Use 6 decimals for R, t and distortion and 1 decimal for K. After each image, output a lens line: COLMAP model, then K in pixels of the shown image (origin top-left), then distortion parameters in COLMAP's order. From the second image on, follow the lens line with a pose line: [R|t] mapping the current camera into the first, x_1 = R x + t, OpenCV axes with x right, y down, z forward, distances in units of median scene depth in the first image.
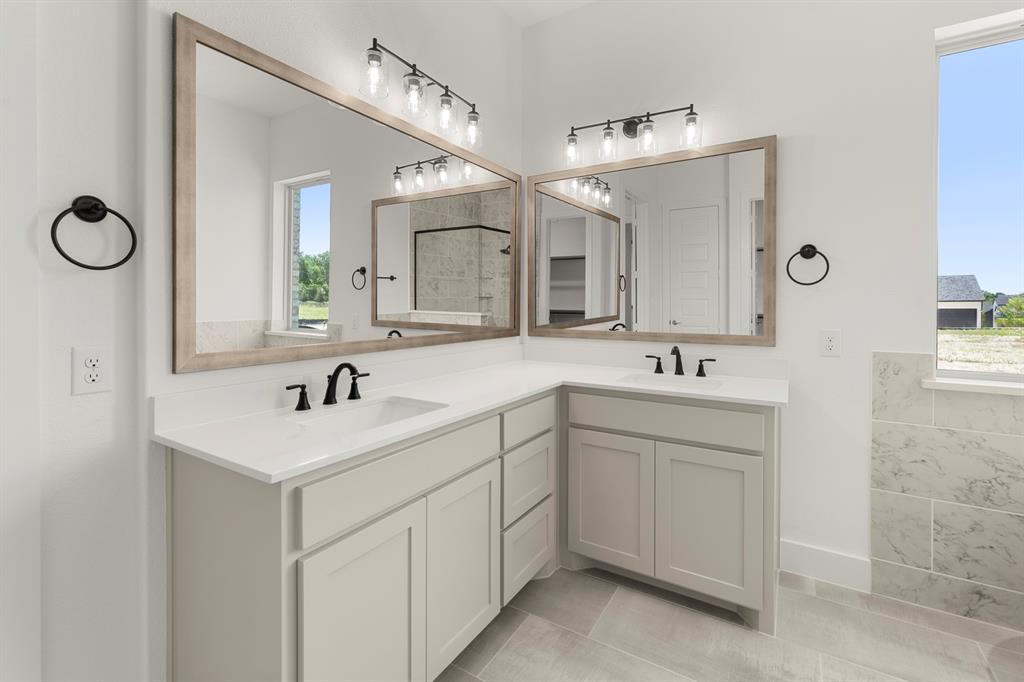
lens RADIAL K [[456.7, 0, 478.5], [0, 456.7, 313.7], [0, 0, 1]] dist [0.002100, 0.000387]
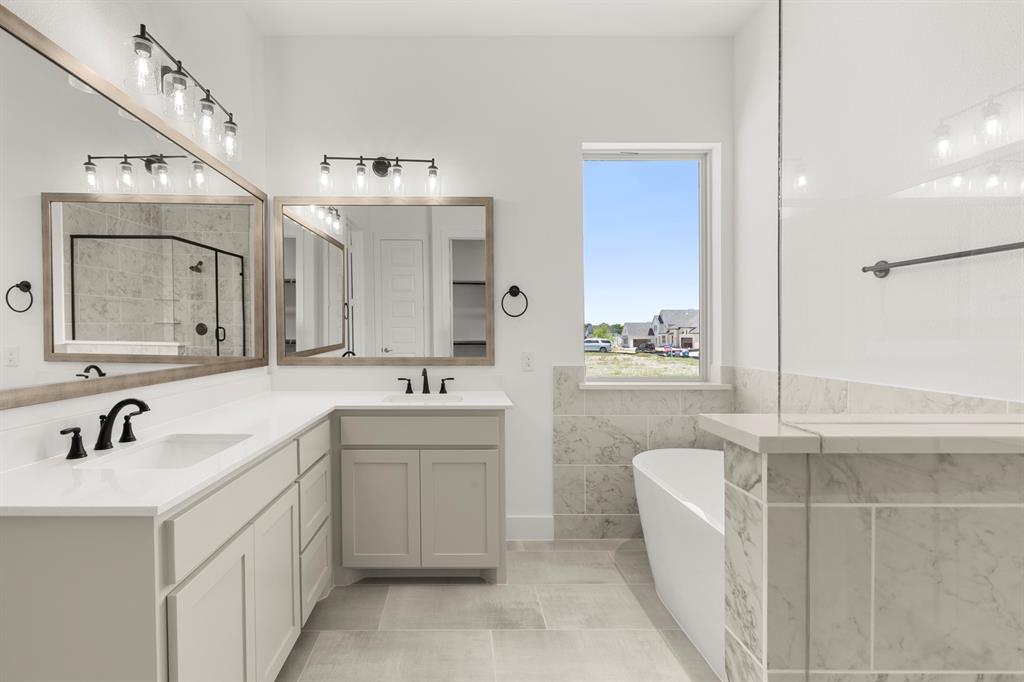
lens RADIAL K [[511.7, 0, 456.9], [0, 511.7, 344.9], [0, 0, 1]] dist [0.002087, -0.000335]
pose [[0.828269, -0.014542, 0.560142, -0.244842], [0.012793, 0.999893, 0.007041, 0.004862], [-0.560185, 0.001334, 0.828366, -0.119225]]
